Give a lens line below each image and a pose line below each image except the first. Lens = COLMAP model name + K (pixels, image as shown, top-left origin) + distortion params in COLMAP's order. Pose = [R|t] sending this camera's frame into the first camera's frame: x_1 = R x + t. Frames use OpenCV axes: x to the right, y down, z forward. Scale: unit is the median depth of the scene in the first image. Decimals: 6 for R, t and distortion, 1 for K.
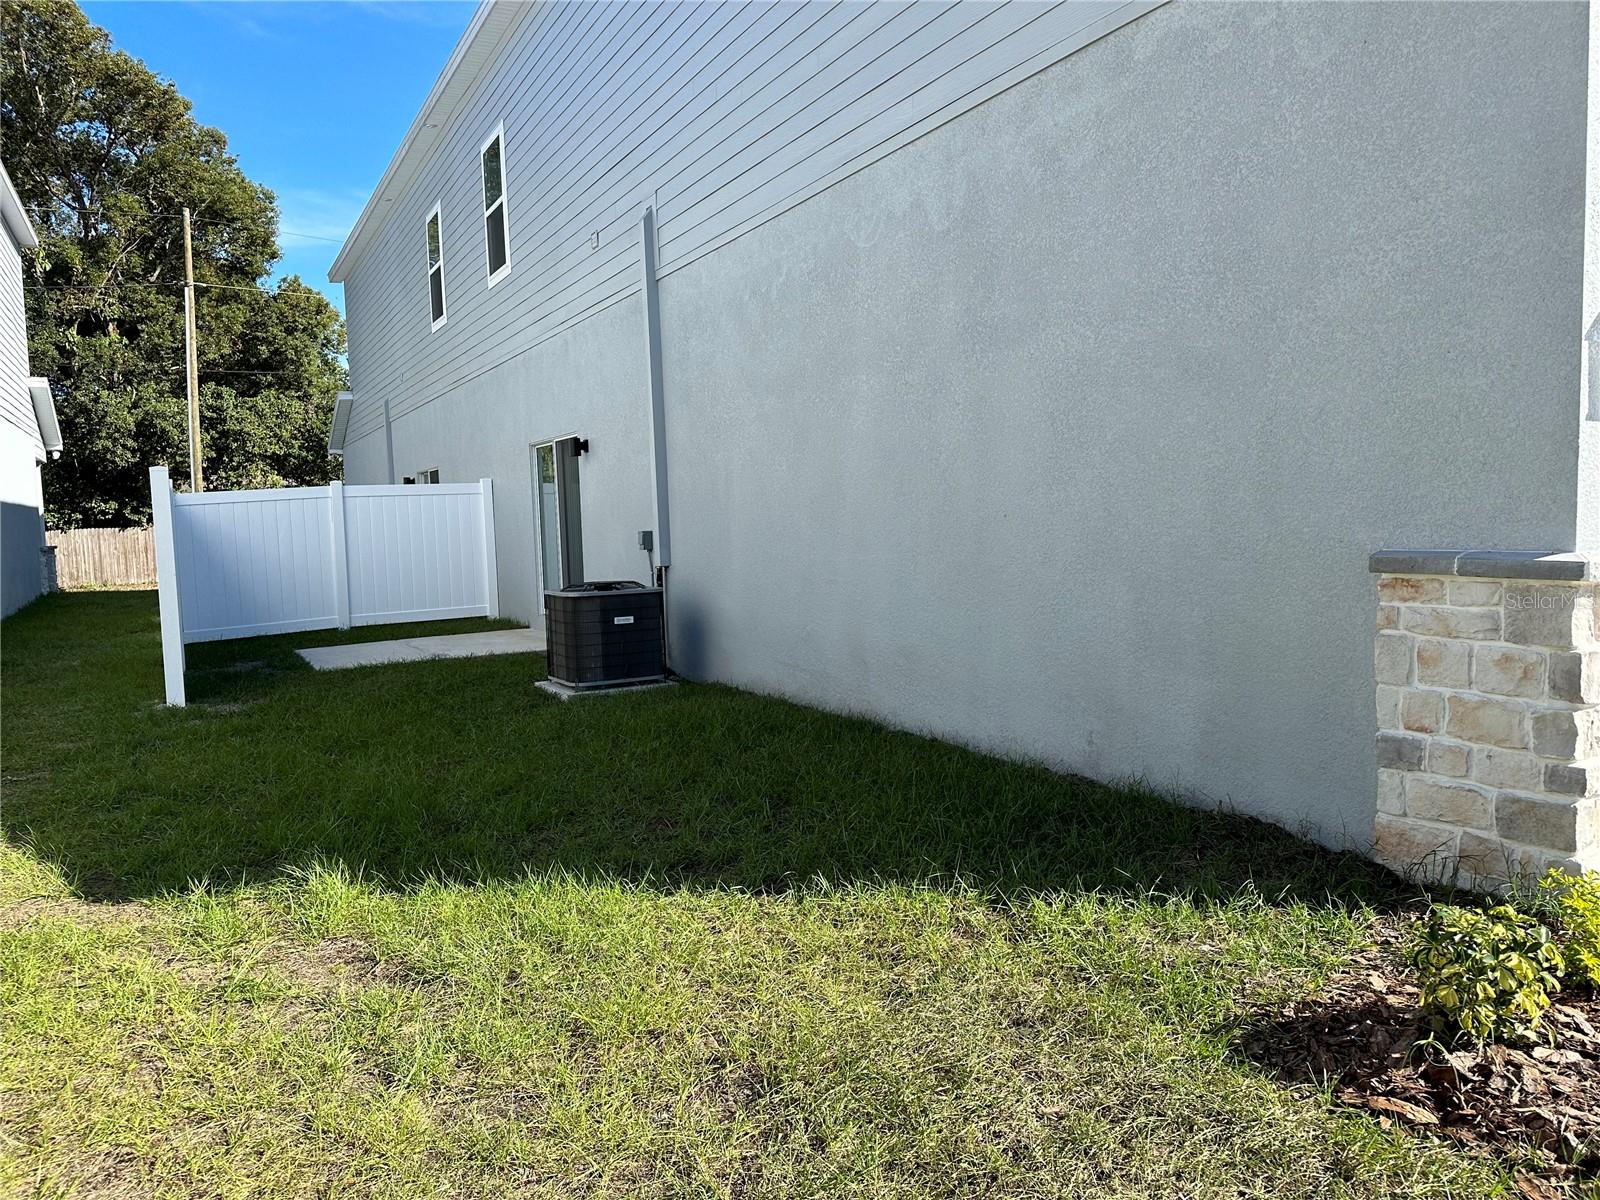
lens RADIAL K [[1113.5, 0, 800.0], [0, 1113.5, 600.0], [0, 0, 1]] dist [0.008578, 0.000066]
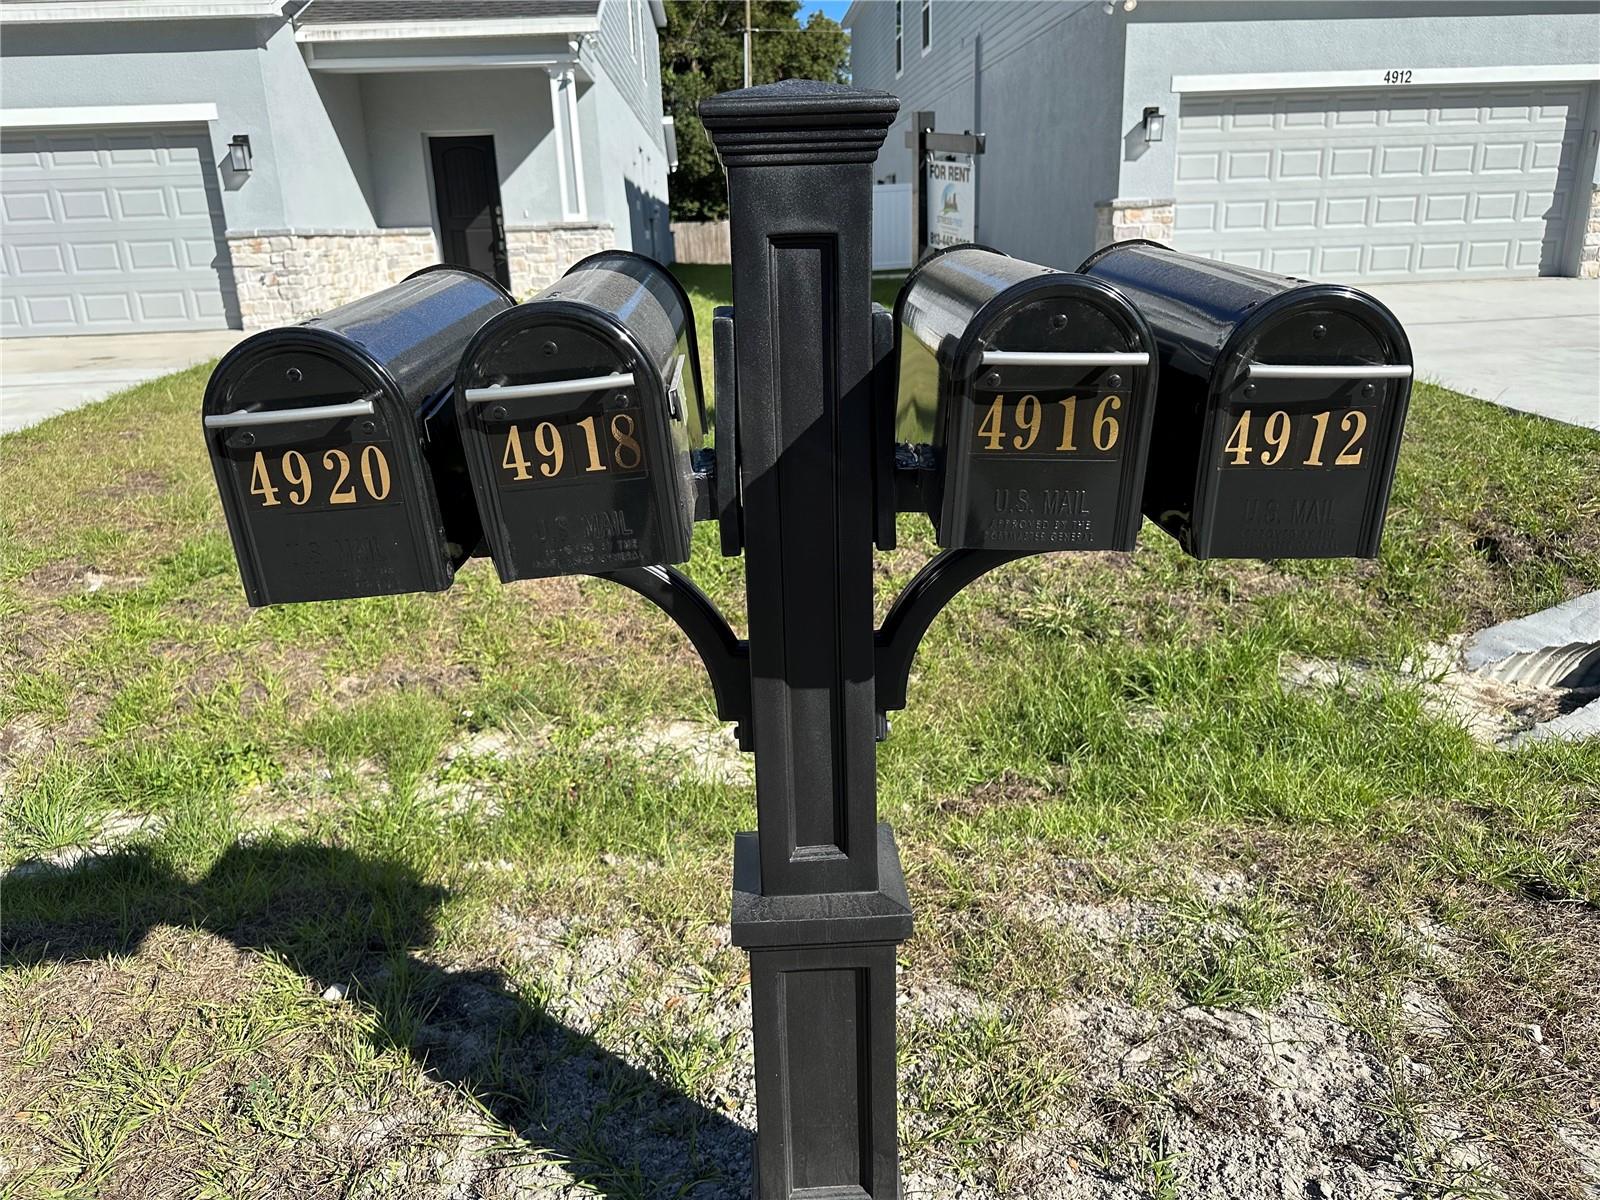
lens RADIAL K [[1113.5, 0, 800.0], [0, 1113.5, 600.0], [0, 0, 1]] dist [0.008578, 0.000066]
pose [[0.905261, 0.126670, -0.405532, 0.131325], [-0.019079, 0.965677, 0.259044, 0.029015], [0.424426, -0.226766, 0.876607, -0.283134]]
